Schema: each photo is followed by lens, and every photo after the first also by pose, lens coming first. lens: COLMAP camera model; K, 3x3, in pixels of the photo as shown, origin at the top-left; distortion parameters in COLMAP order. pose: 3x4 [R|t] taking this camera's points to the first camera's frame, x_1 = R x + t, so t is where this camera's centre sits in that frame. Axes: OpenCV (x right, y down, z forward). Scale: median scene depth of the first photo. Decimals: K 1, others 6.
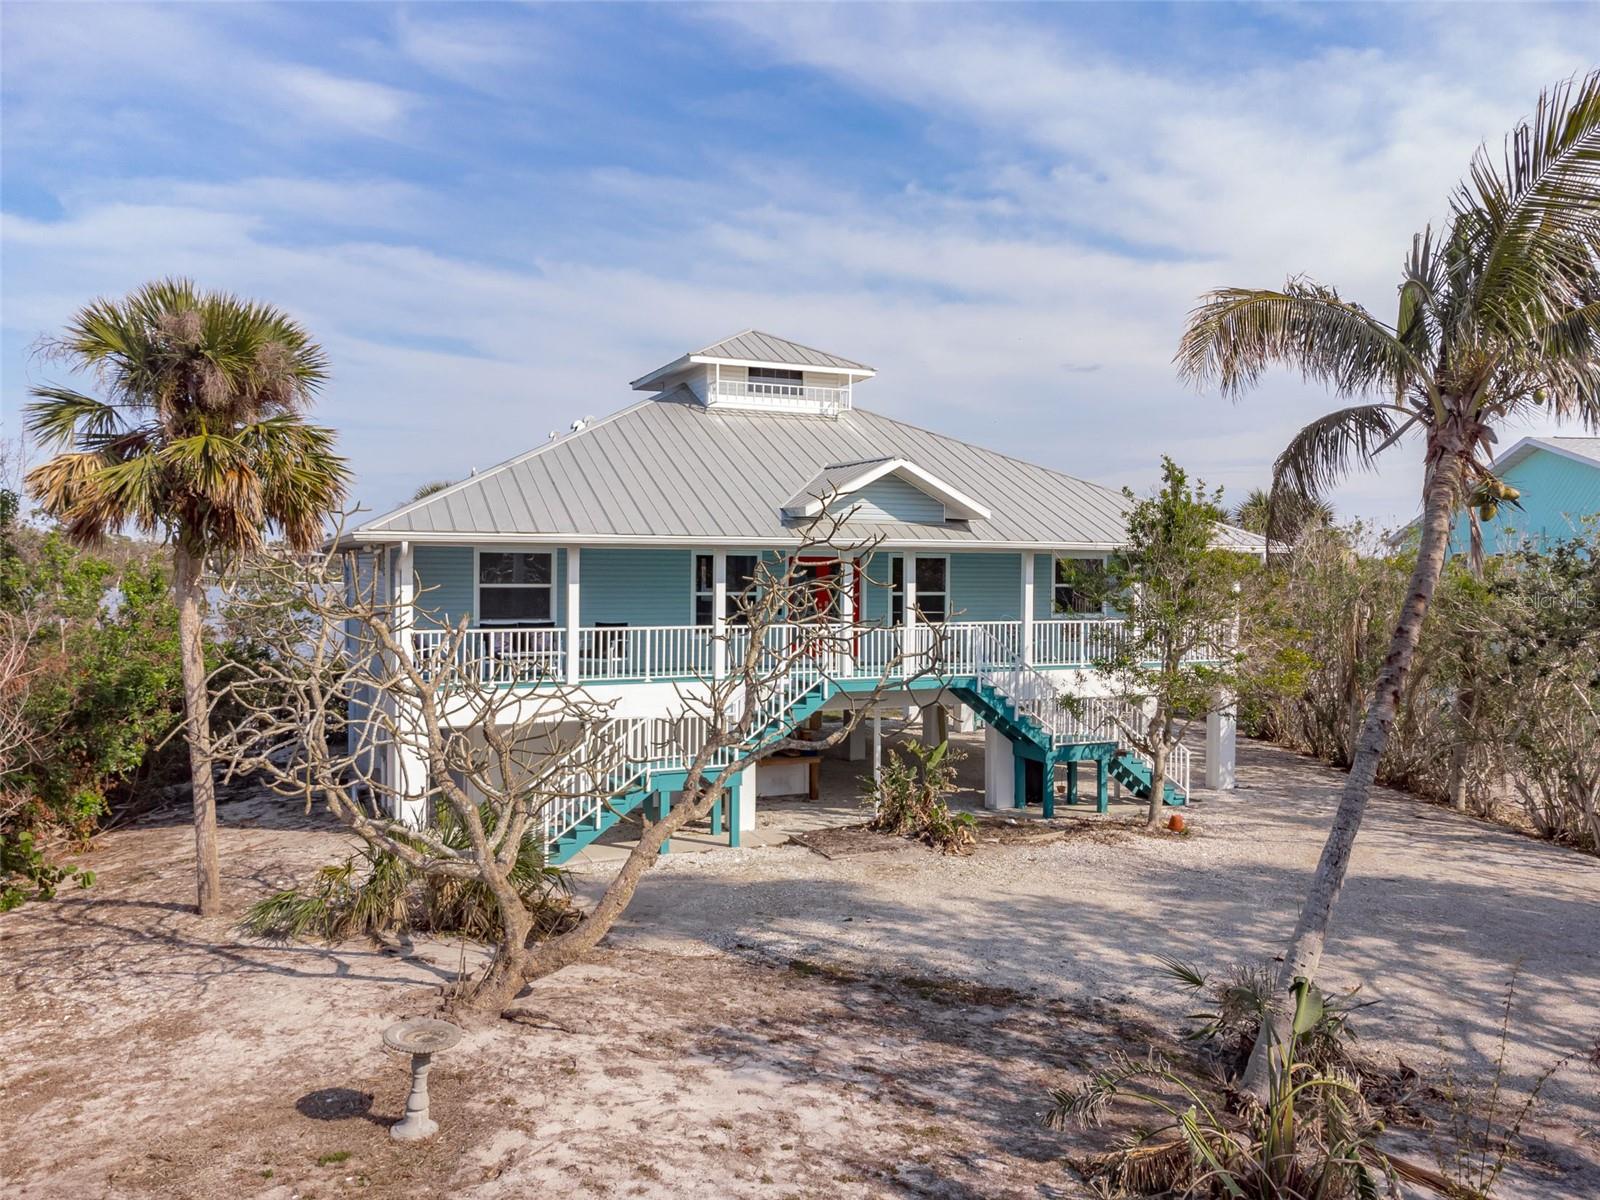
lens RADIAL K [[1171.7, 0, 805.3], [0, 1171.7, 597.1], [0, 0, 1]] dist [-0.006920, 0.030973]
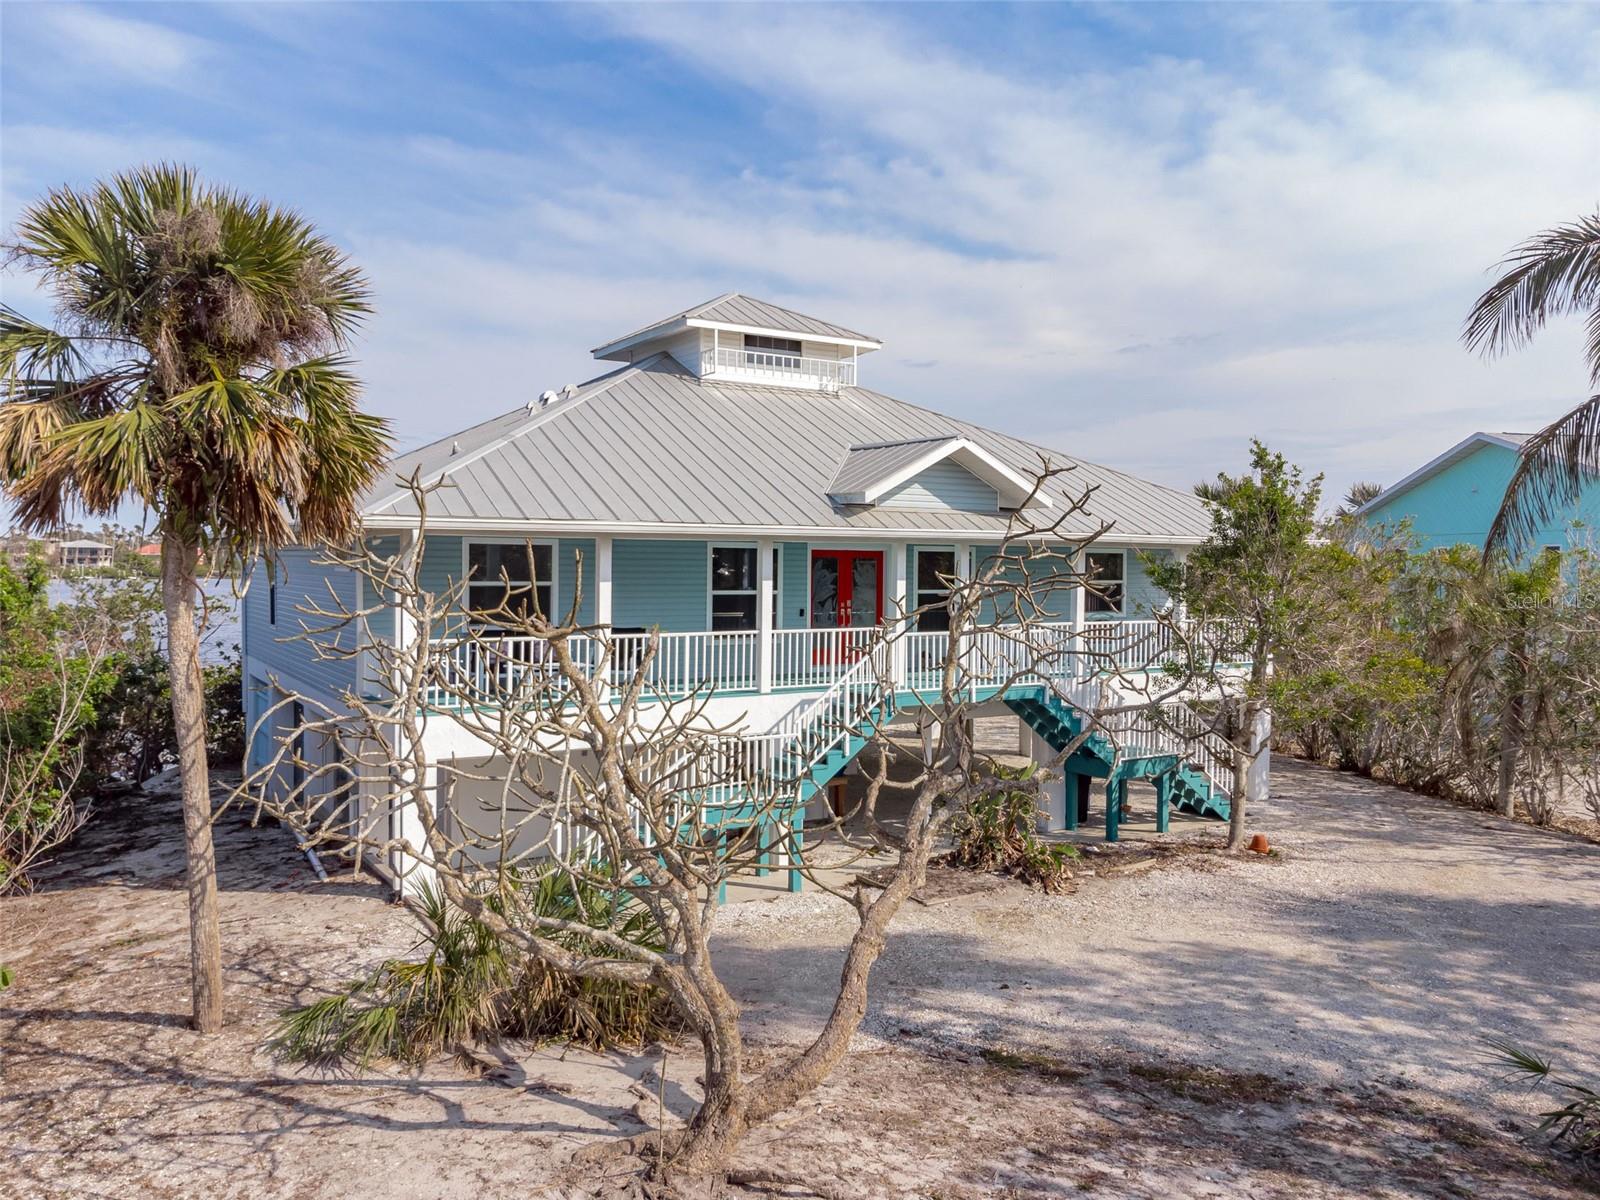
lens RADIAL K [[1186.5, 0, 800.0], [0, 1186.5, 600.0], [0, 0, 1]] dist [0.008275, 0.009988]
pose [[0.990201, -0.003023, 0.139619, -0.223985], [0.001918, 0.999966, 0.008048, -0.006147], [-0.139638, -0.007701, 0.990173, 0.186849]]
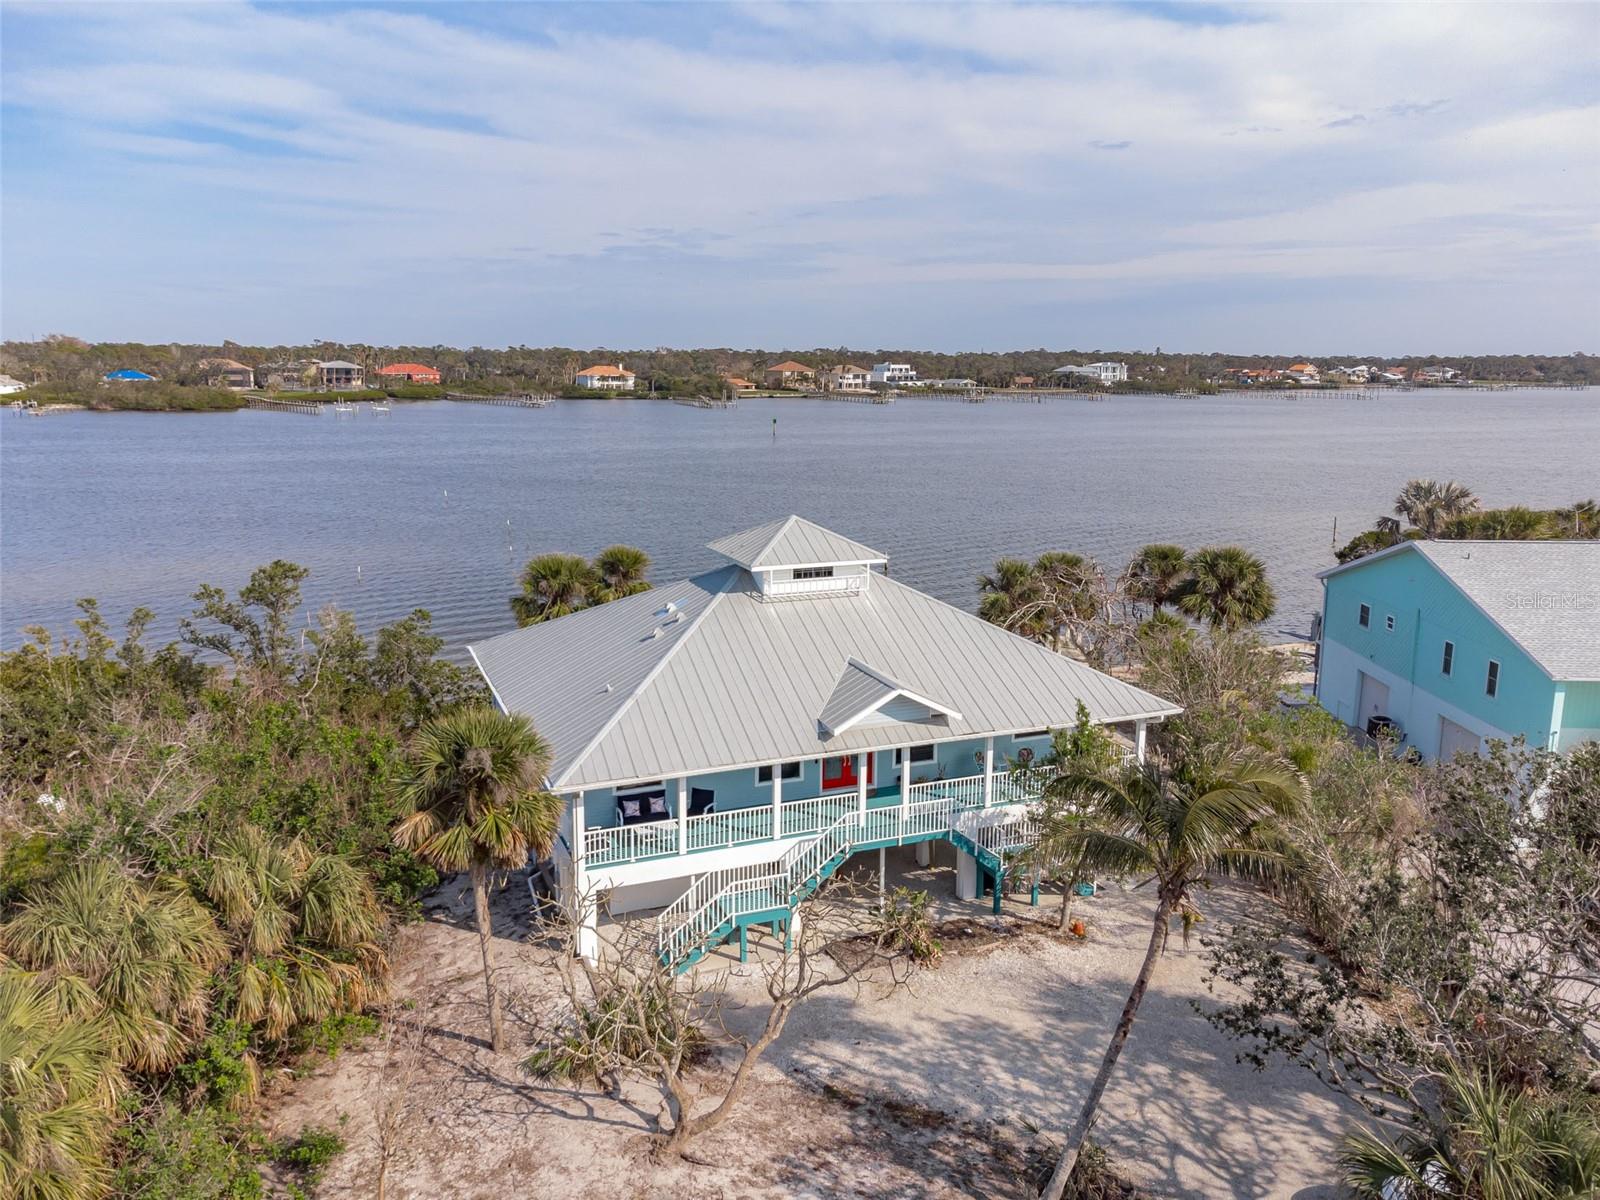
lens RADIAL K [[1171.7, 0, 805.3], [0, 1171.7, 597.1], [0, 0, 1]] dist [-0.006920, 0.030973]
pose [[0.999643, 0.004363, -0.026359, 0.002577], [0.000393, 0.984071, 0.177775, -0.671826], [0.026714, -0.177722, 0.983718, -0.573604]]
